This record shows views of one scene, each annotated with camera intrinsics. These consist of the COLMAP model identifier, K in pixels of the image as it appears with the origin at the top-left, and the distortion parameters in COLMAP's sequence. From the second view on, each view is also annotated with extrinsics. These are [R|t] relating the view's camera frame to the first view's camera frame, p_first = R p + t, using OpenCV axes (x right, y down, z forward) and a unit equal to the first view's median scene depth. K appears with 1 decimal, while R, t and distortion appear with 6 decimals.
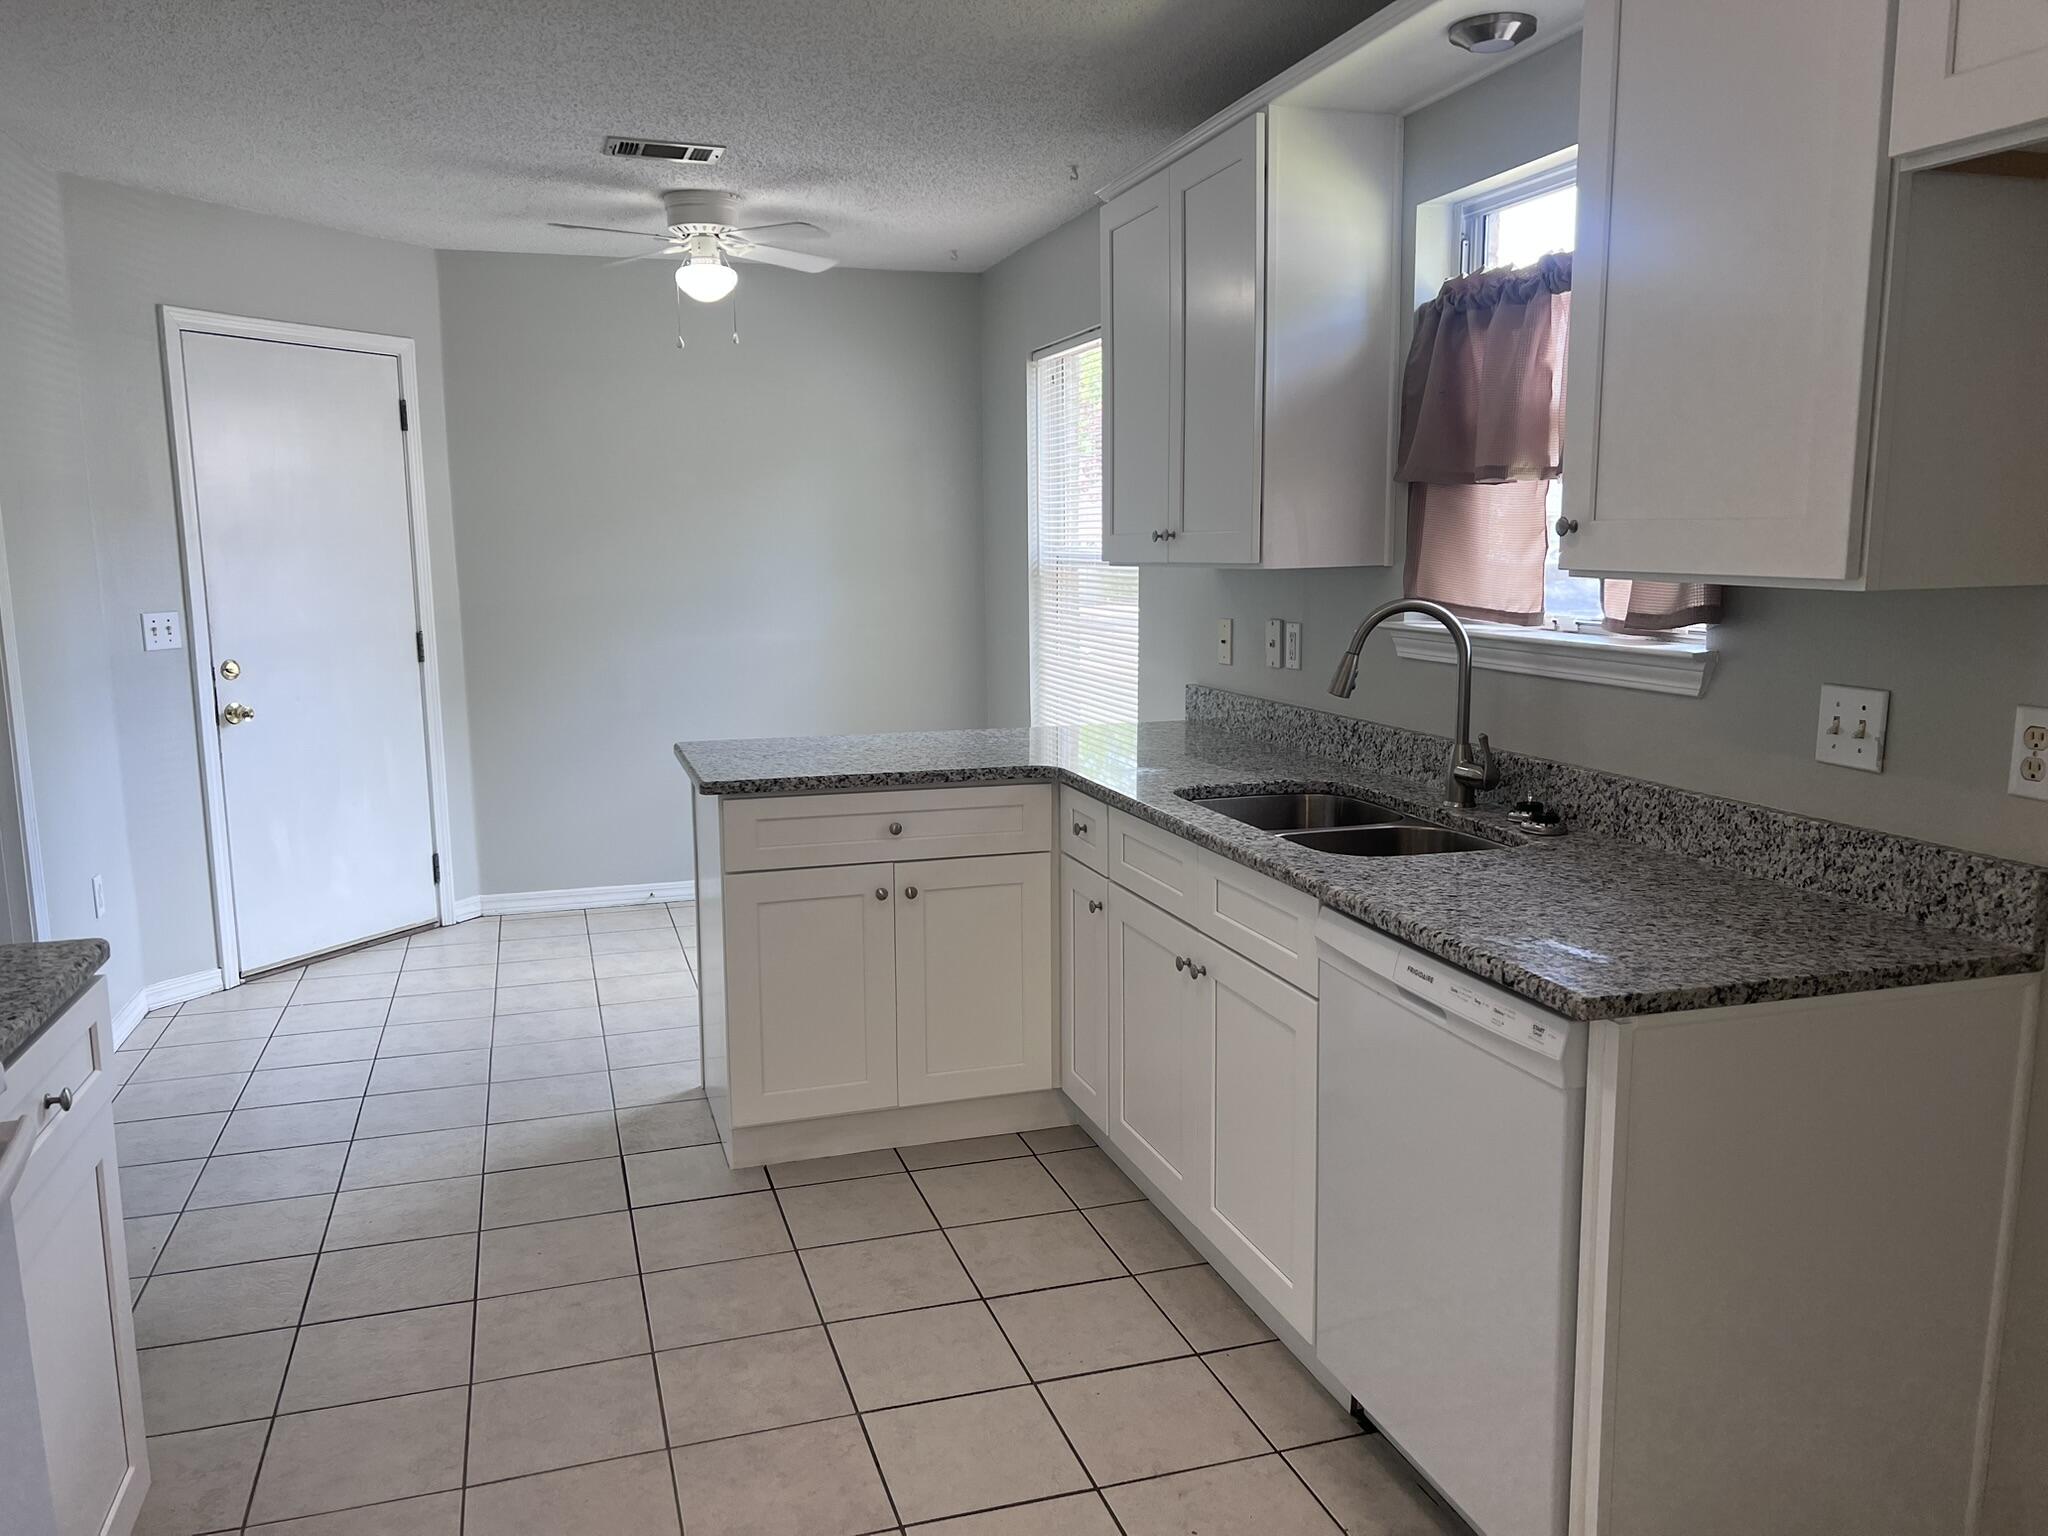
lens RADIAL K [[1535.1, 0, 1024.0], [0, 1535.1, 768.0], [0, 0, 1]] dist [0.103783, -0.107715]
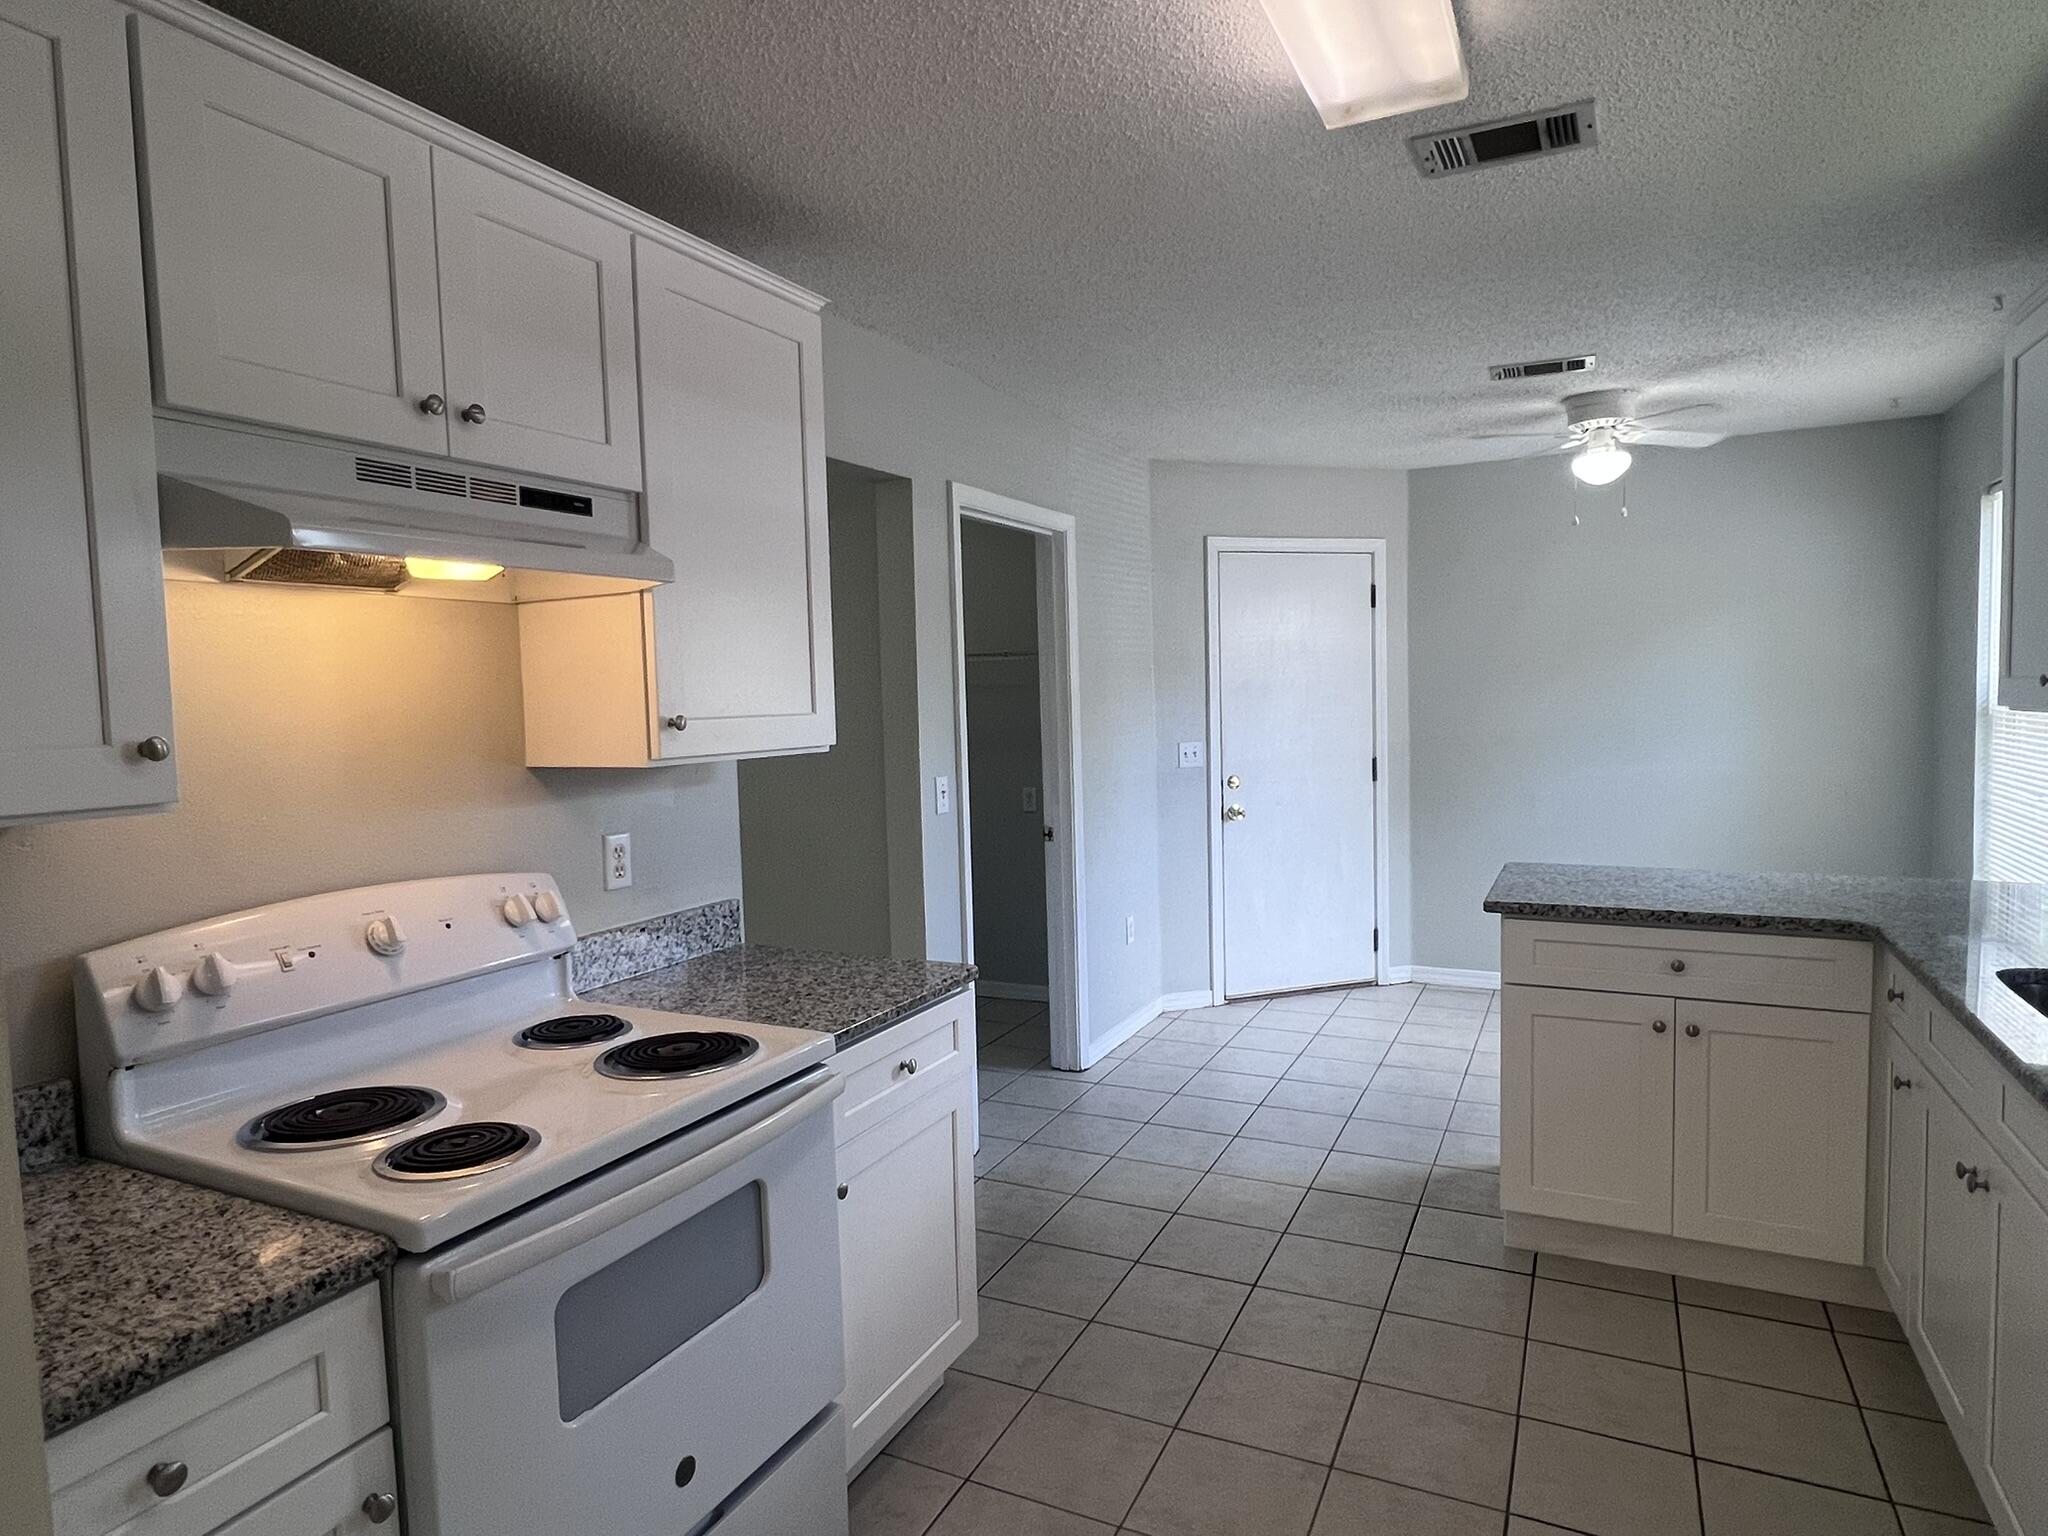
lens RADIAL K [[1199.5, 0, 1024.0], [0, 1199.5, 768.0], [0, 0, 1]] dist [-0.012482, 0.001567]
pose [[0.719674, 0.035299, -0.693414, 0.118696], [-0.083675, 0.995837, -0.036150, -0.021141], [0.689252, 0.084038, 0.719632, 0.083839]]
